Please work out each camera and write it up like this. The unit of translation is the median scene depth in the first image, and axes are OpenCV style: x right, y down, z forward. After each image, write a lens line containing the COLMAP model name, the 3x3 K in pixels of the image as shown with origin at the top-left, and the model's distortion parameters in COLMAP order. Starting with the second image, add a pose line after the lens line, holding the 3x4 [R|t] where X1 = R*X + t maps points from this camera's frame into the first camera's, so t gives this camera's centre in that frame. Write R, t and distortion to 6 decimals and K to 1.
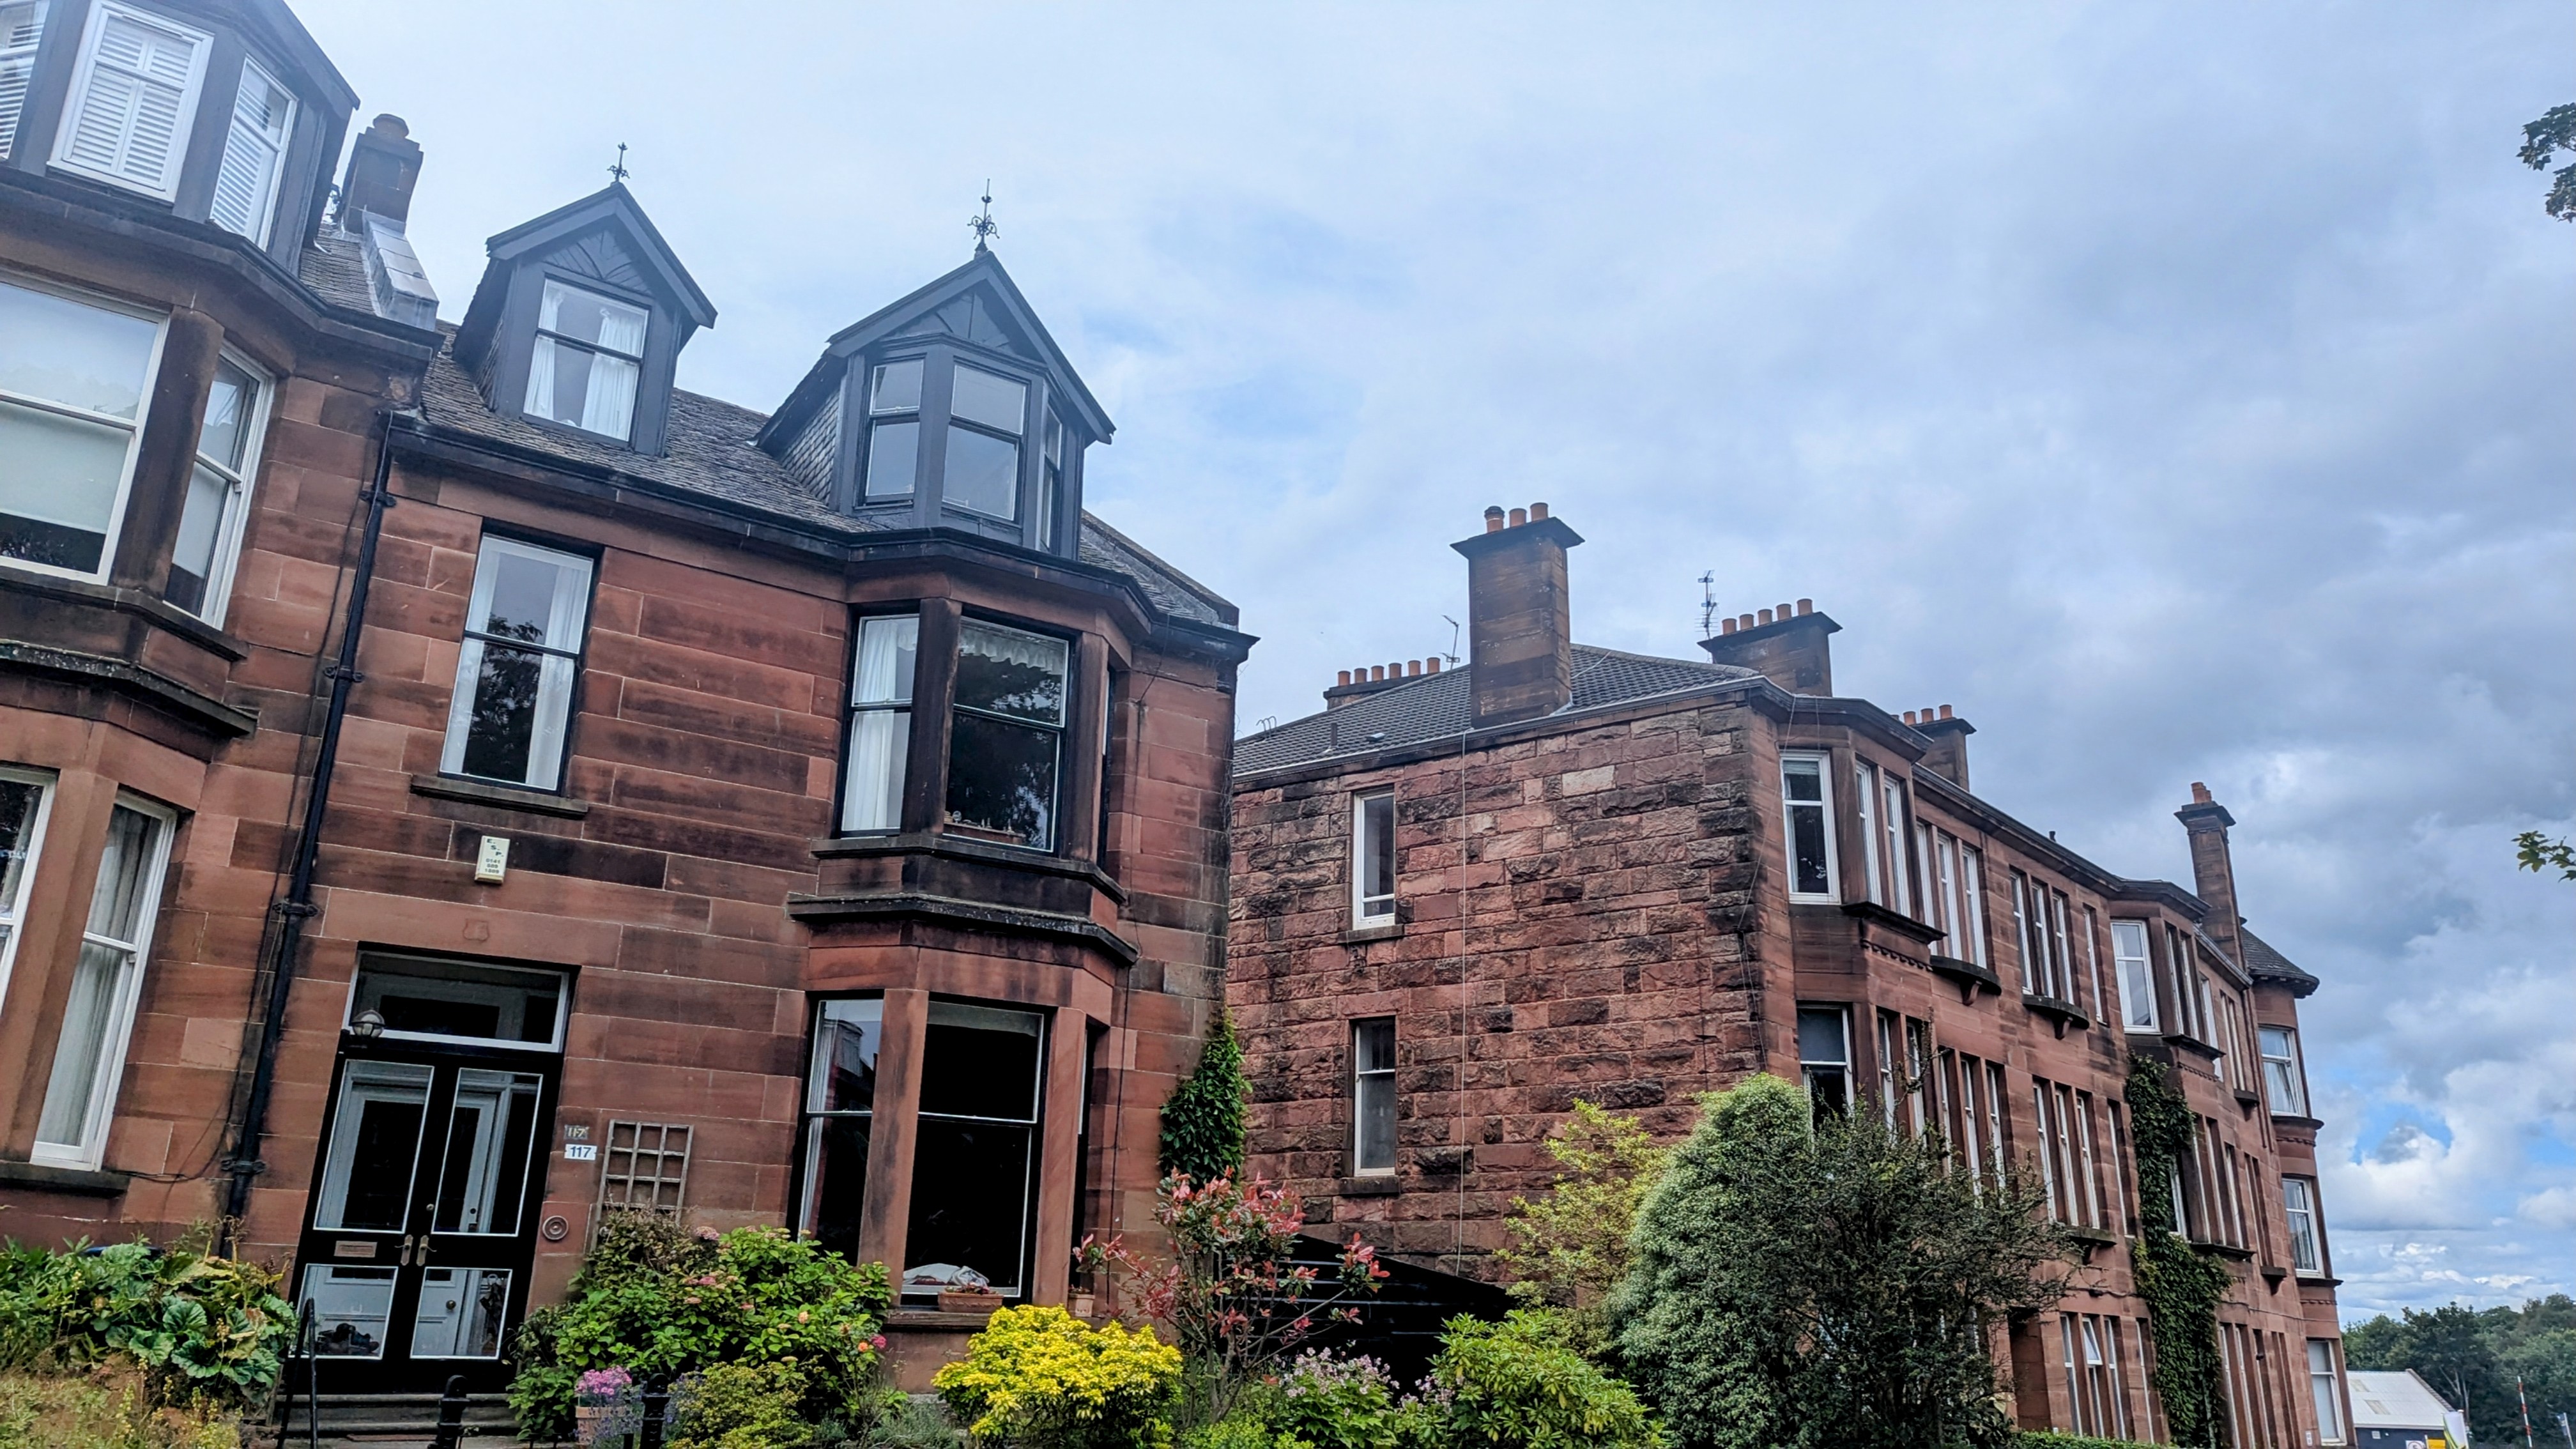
lens RADIAL K [[1730.7, 0, 1288.0], [0, 1730.7, 724.5], [0, 0, 1]] dist [0.003401, -0.047225]
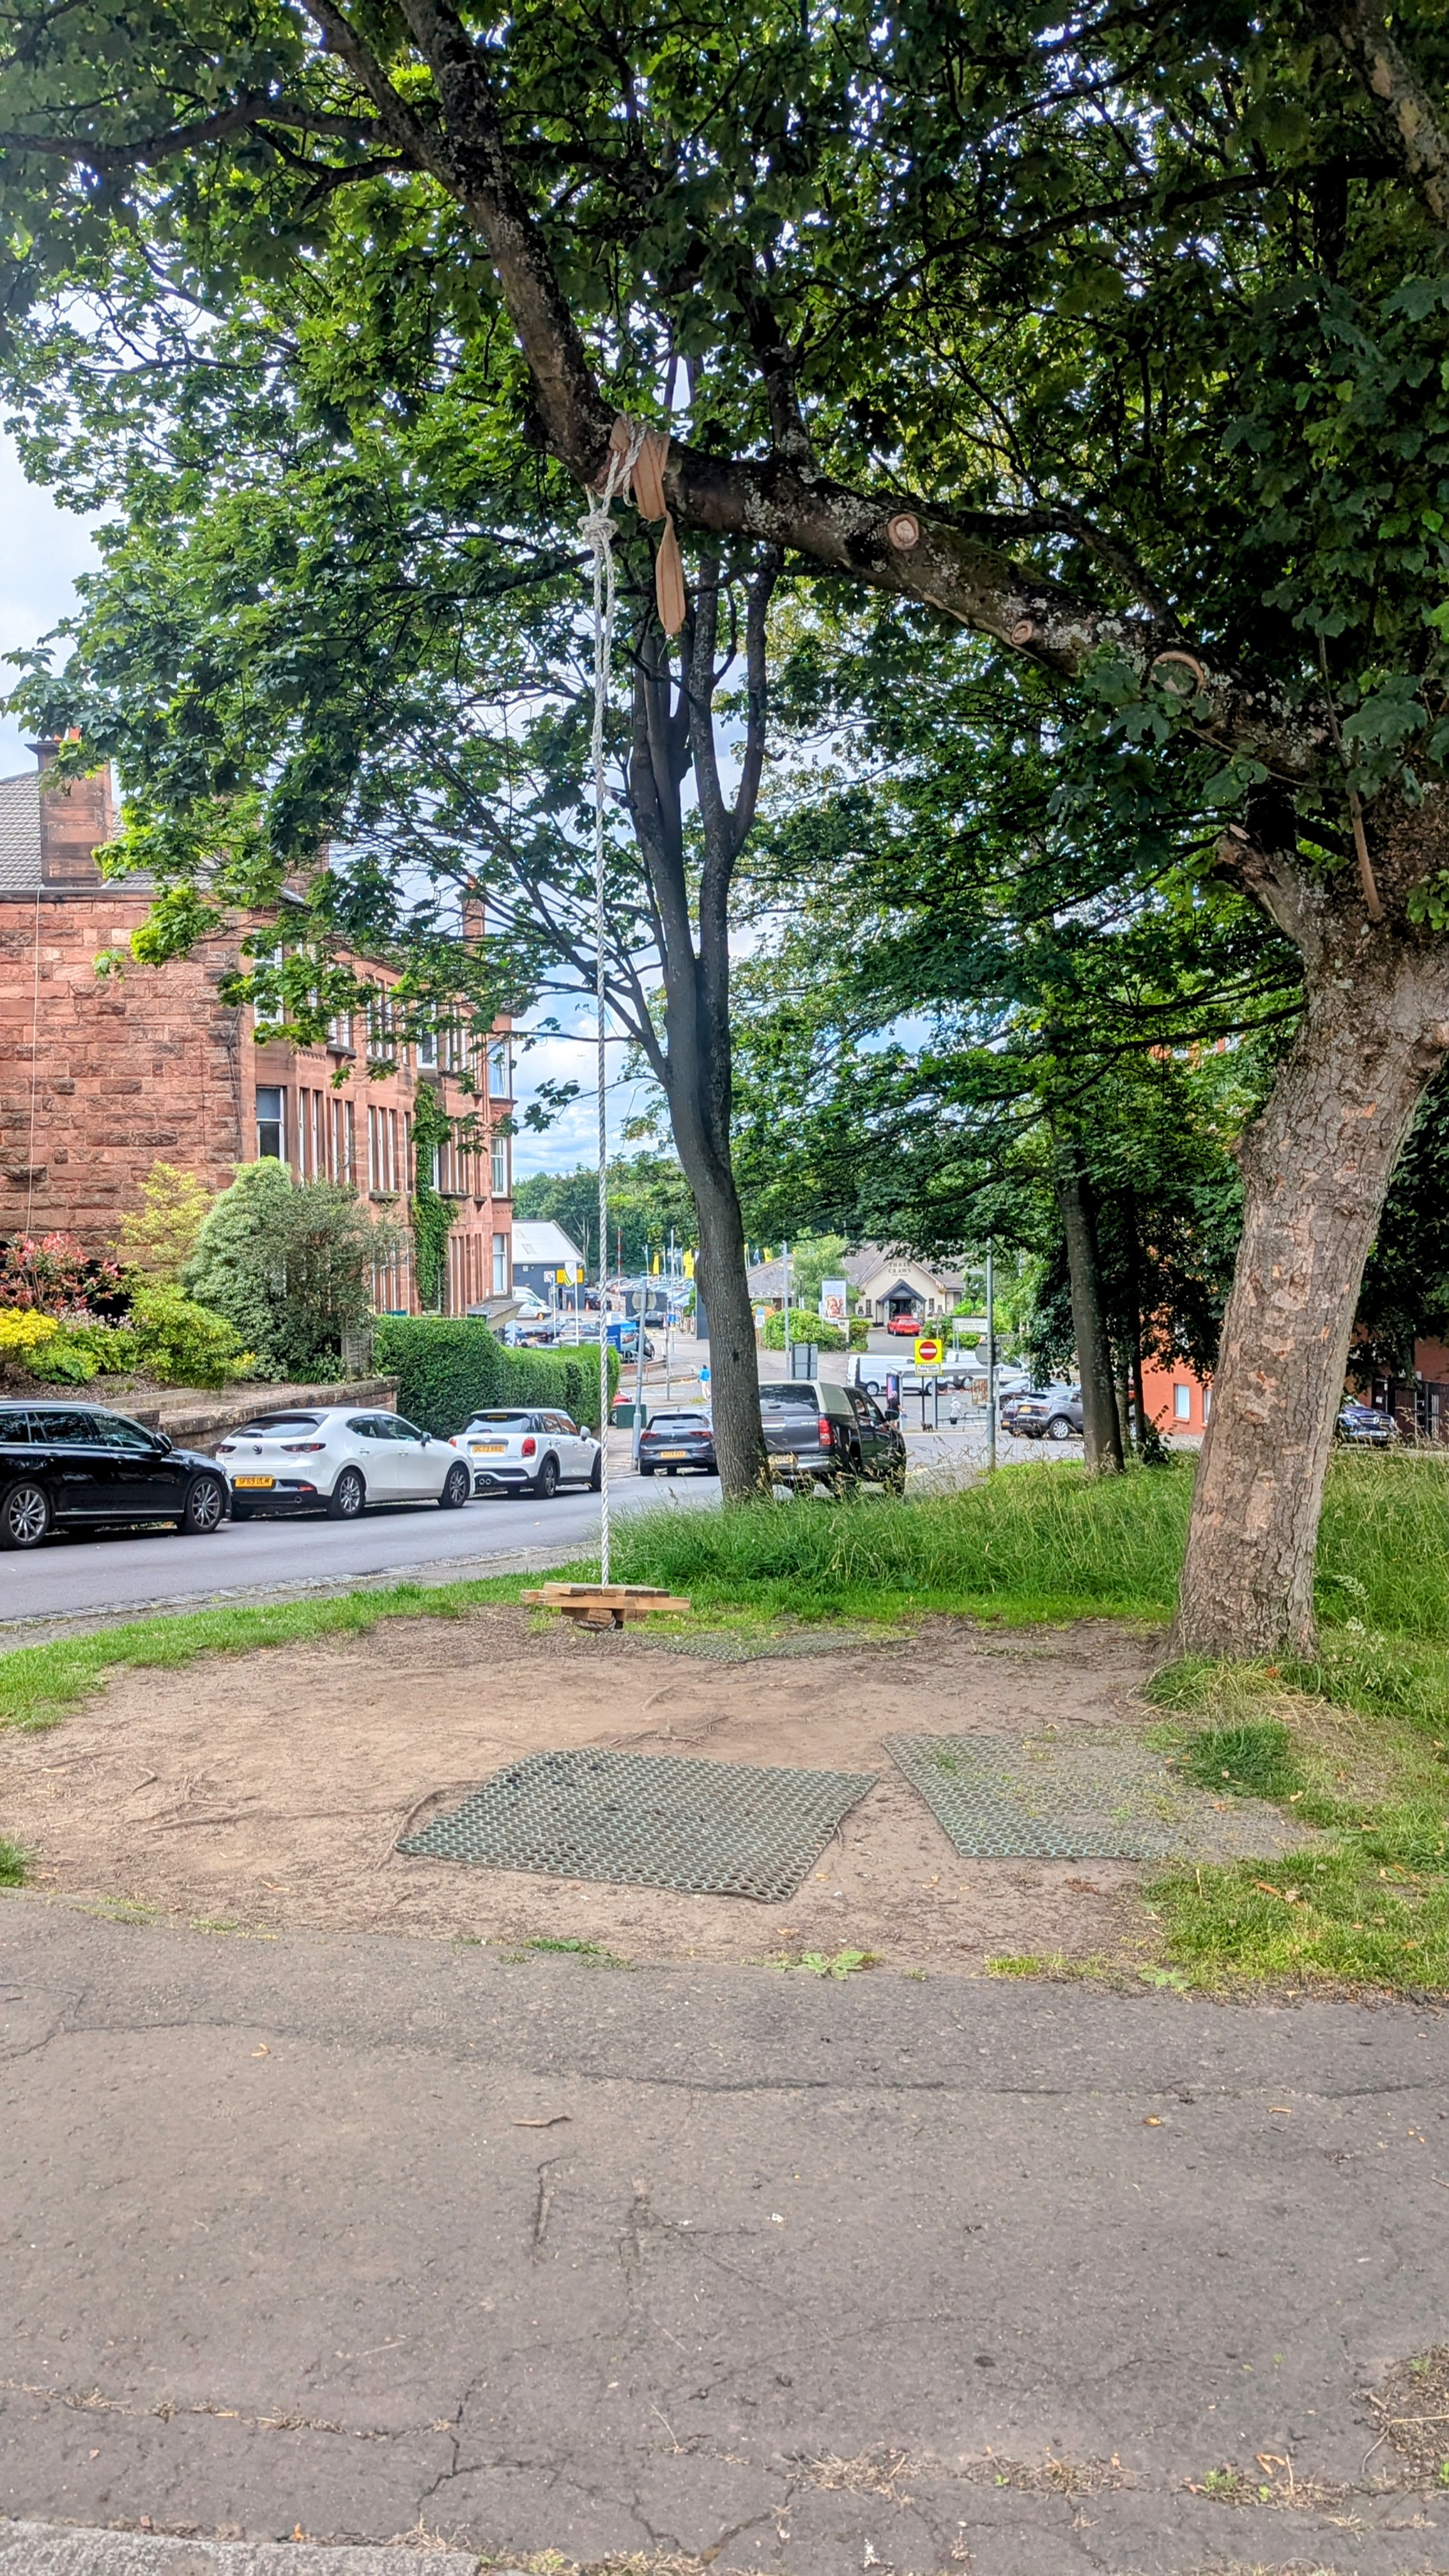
lens RADIAL K [[1730.7, 0, 724.5], [0, 1730.7, 1288.0], [0, 0, 1]] dist [0.003401, -0.047225]
pose [[0.797173, -0.064394, 0.600307, -0.345823], [-0.173790, 0.927738, 0.330301, -0.274942], [-0.578197, -0.367635, 0.728377, -0.536972]]
